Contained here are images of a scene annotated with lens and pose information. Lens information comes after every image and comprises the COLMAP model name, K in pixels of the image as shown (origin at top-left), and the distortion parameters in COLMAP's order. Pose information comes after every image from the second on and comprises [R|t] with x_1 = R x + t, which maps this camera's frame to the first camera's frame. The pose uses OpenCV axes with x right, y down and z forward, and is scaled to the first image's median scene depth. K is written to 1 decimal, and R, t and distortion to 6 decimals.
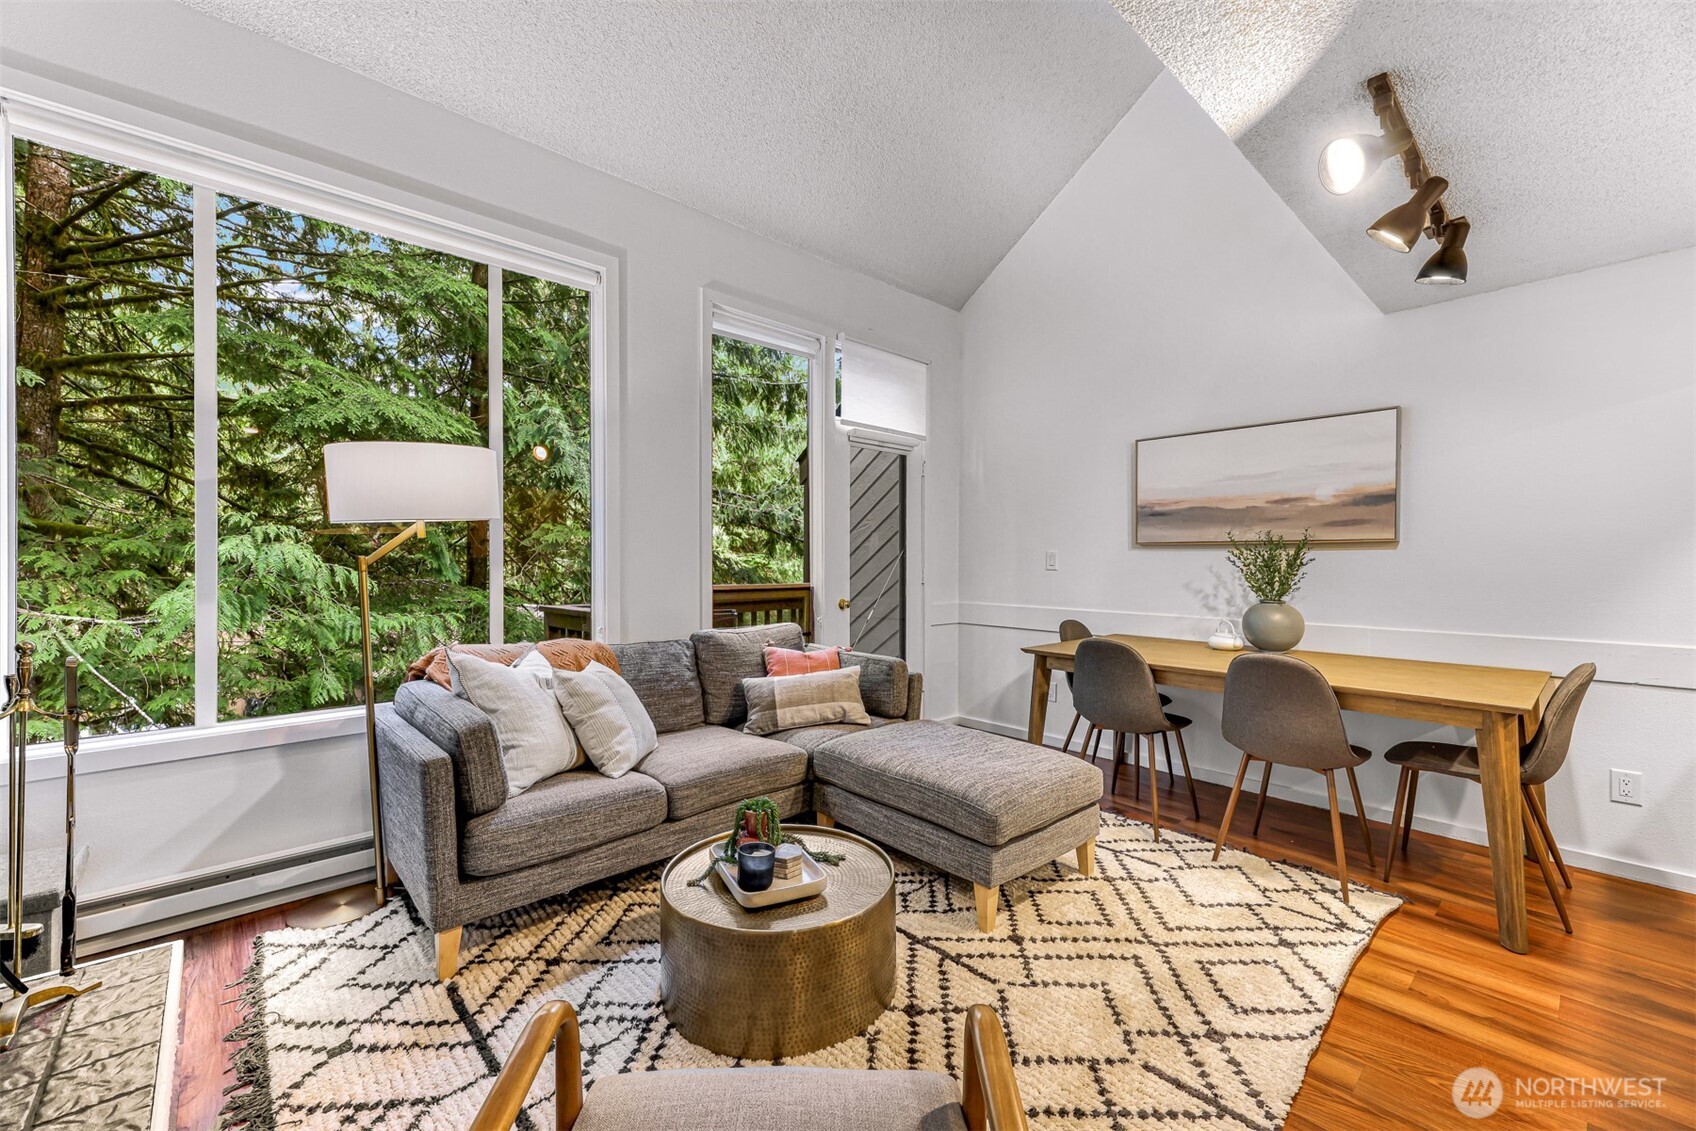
lens RADIAL K [[688.4, 0, 835.7], [0, 688.4, 555.1], [0, 0, 1]] dist [0.005256, -0.003190]
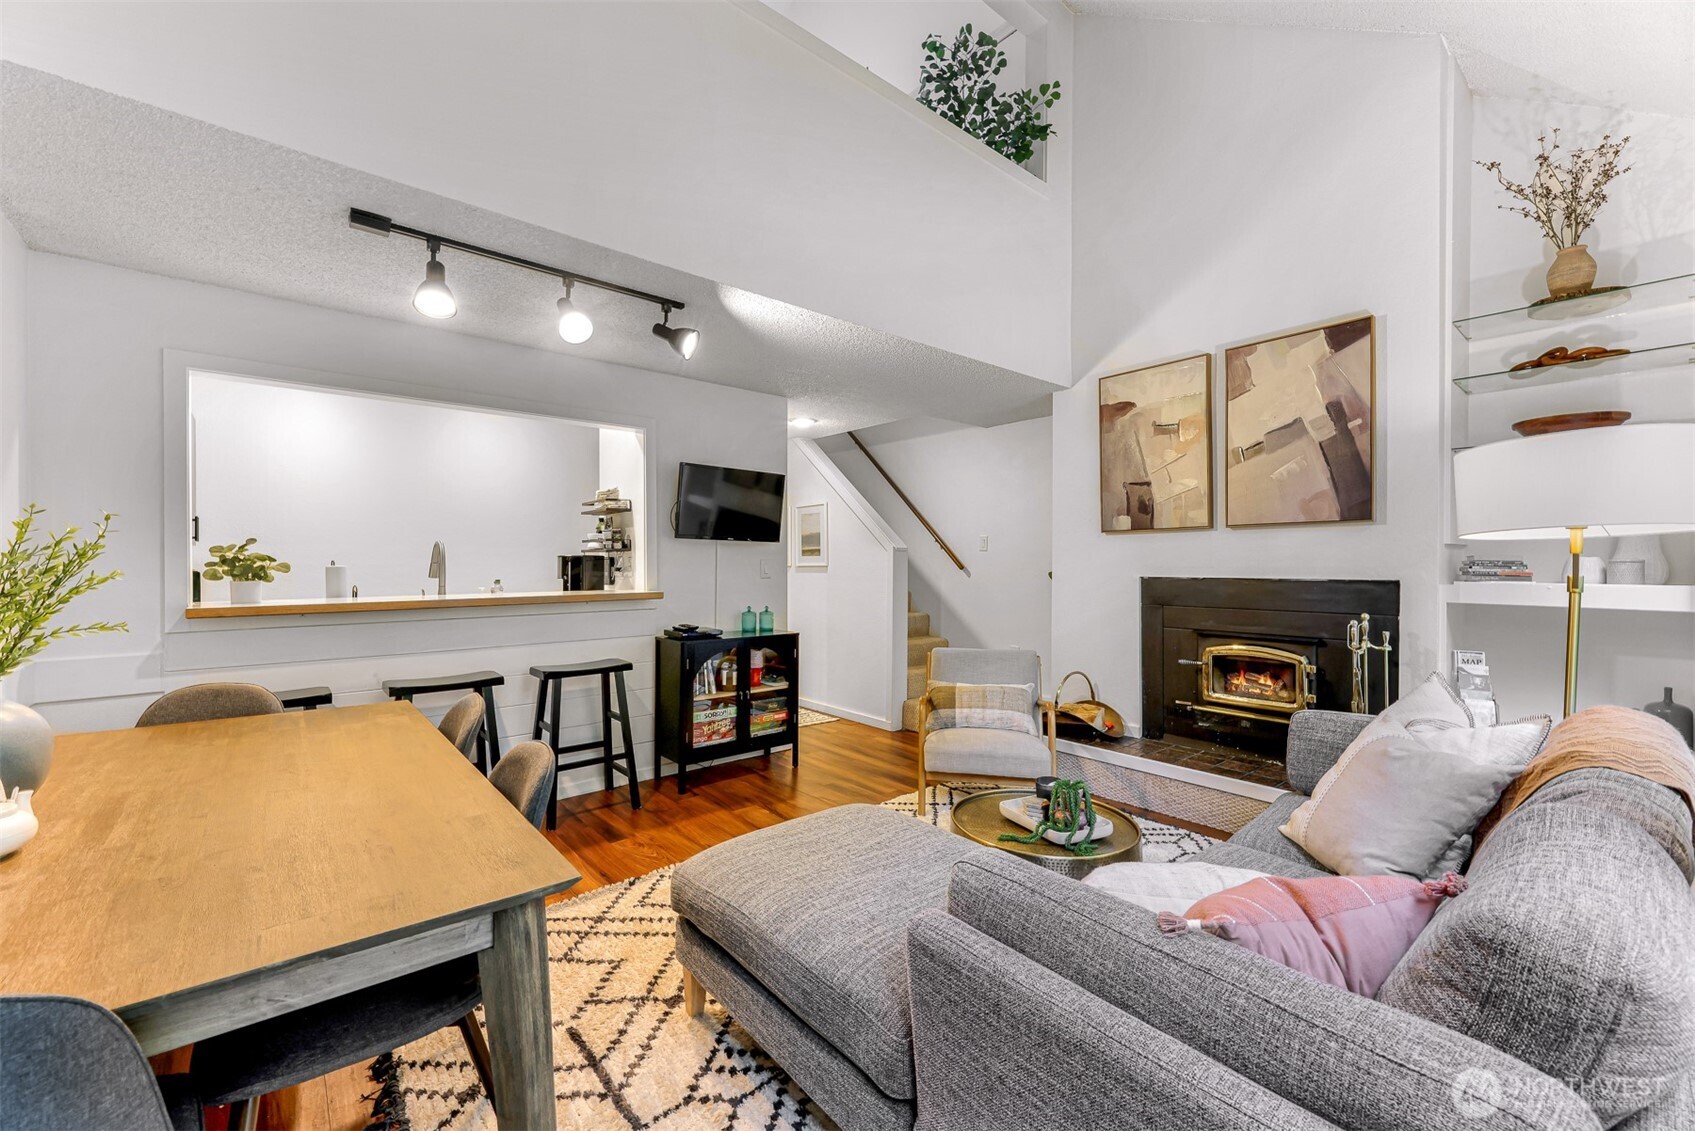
lens RADIAL K [[688.0, 0, 847.8], [0, 688.0, 562.2], [0, 0, 1]] dist [0.005256, -0.003190]
pose [[-0.999824, 0.000780, 0.018722, 0.147186], [0.000524, 0.999907, -0.013662, 0.002860], [-0.018731, -0.013650, -0.999731, 1.340843]]
